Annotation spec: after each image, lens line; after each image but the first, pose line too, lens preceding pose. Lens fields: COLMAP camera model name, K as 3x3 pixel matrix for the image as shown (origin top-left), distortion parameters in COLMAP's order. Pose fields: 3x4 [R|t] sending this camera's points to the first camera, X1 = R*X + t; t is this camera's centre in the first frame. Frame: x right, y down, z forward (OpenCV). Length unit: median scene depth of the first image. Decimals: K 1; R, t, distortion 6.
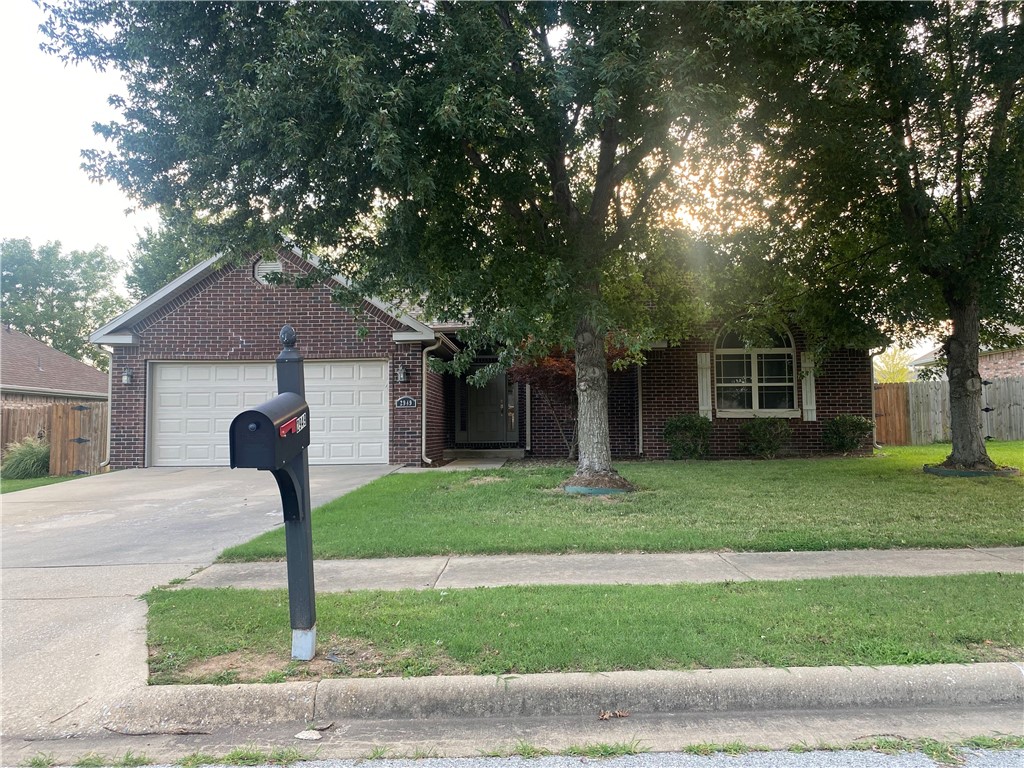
lens RADIAL K [[778.1, 0, 509.9], [0, 778.1, 376.0], [0, 0, 1]] dist [0.024855, -0.026106]
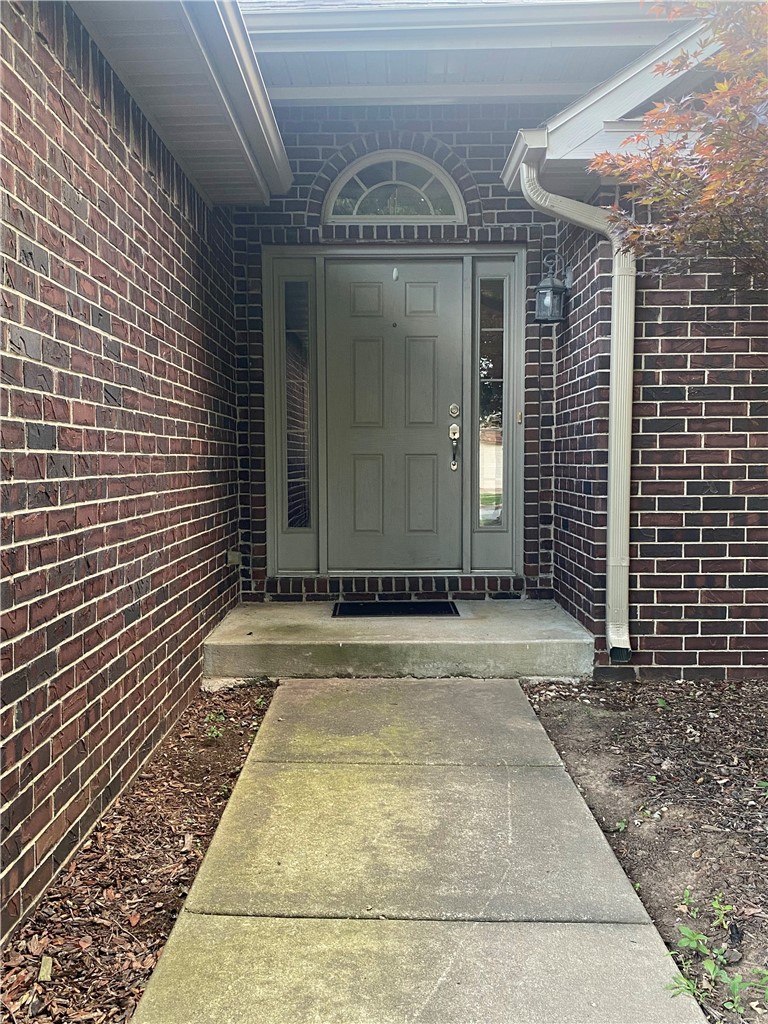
lens RADIAL K [[912.4, 0, 380.8], [0, 912.4, 511.3], [0, 0, 1]] dist [0.028562, -0.006466]
pose [[0.999542, 0.003693, 0.030023, -0.054549], [-0.007471, 0.991911, 0.126712, 0.036130], [-0.029312, -0.126878, 0.991485, 0.914339]]
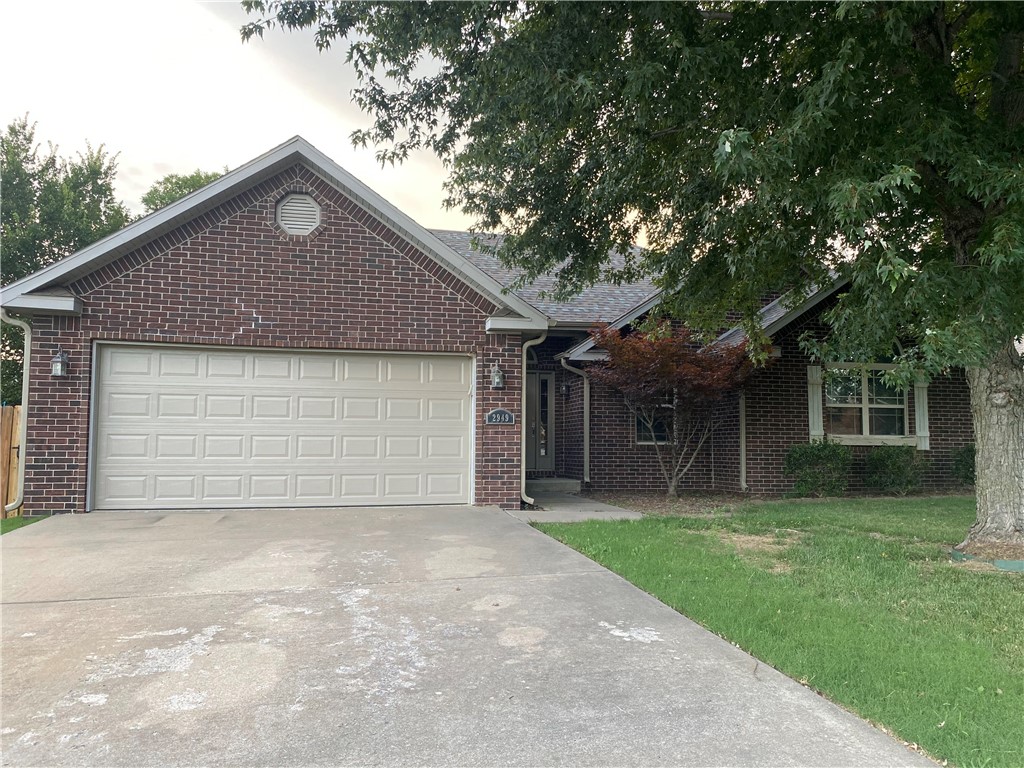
lens RADIAL K [[778.1, 0, 508.3], [0, 778.1, 385.1], [0, 0, 1]] dist [0.024855, -0.026106]
pose [[0.968220, 0.034065, 0.247771, -0.297319], [-0.030853, 0.999382, -0.016836, 0.016387], [-0.248191, 0.008657, 0.968672, 0.311746]]
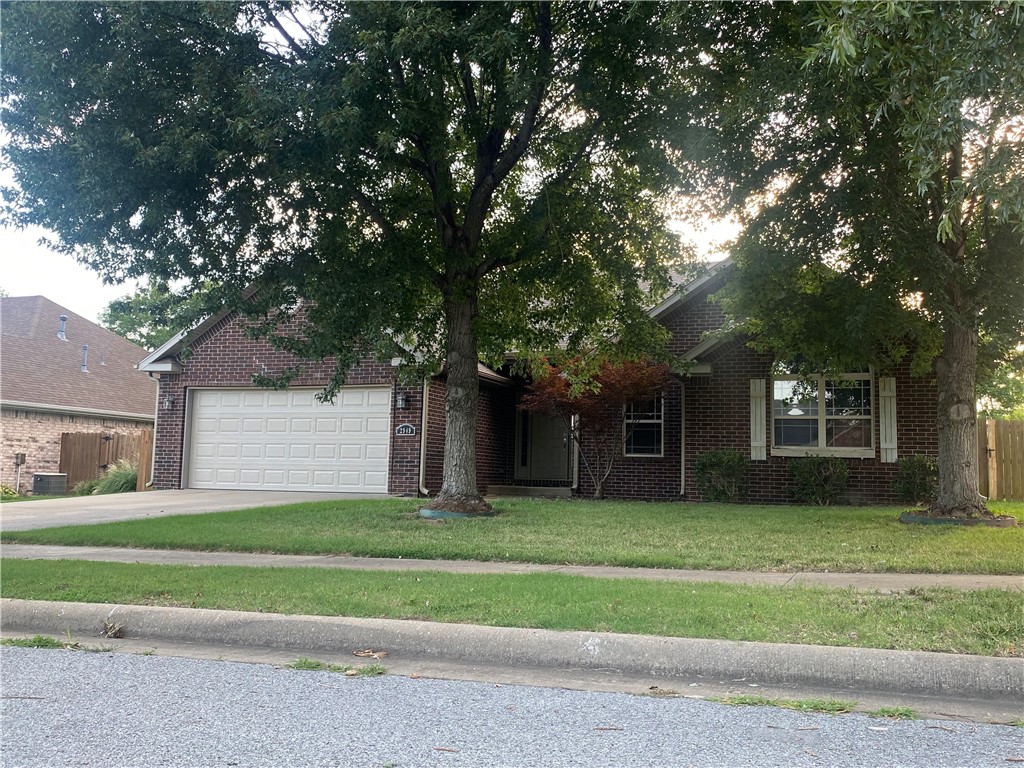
lens RADIAL K [[912.4, 0, 519.5], [0, 912.4, 383.7], [0, 0, 1]] dist [0.028562, -0.006466]
pose [[0.949393, -0.001675, -0.314086, 0.350487], [-0.010359, 0.999275, -0.036642, 0.016157], [0.313920, 0.038042, 0.948687, -0.031322]]
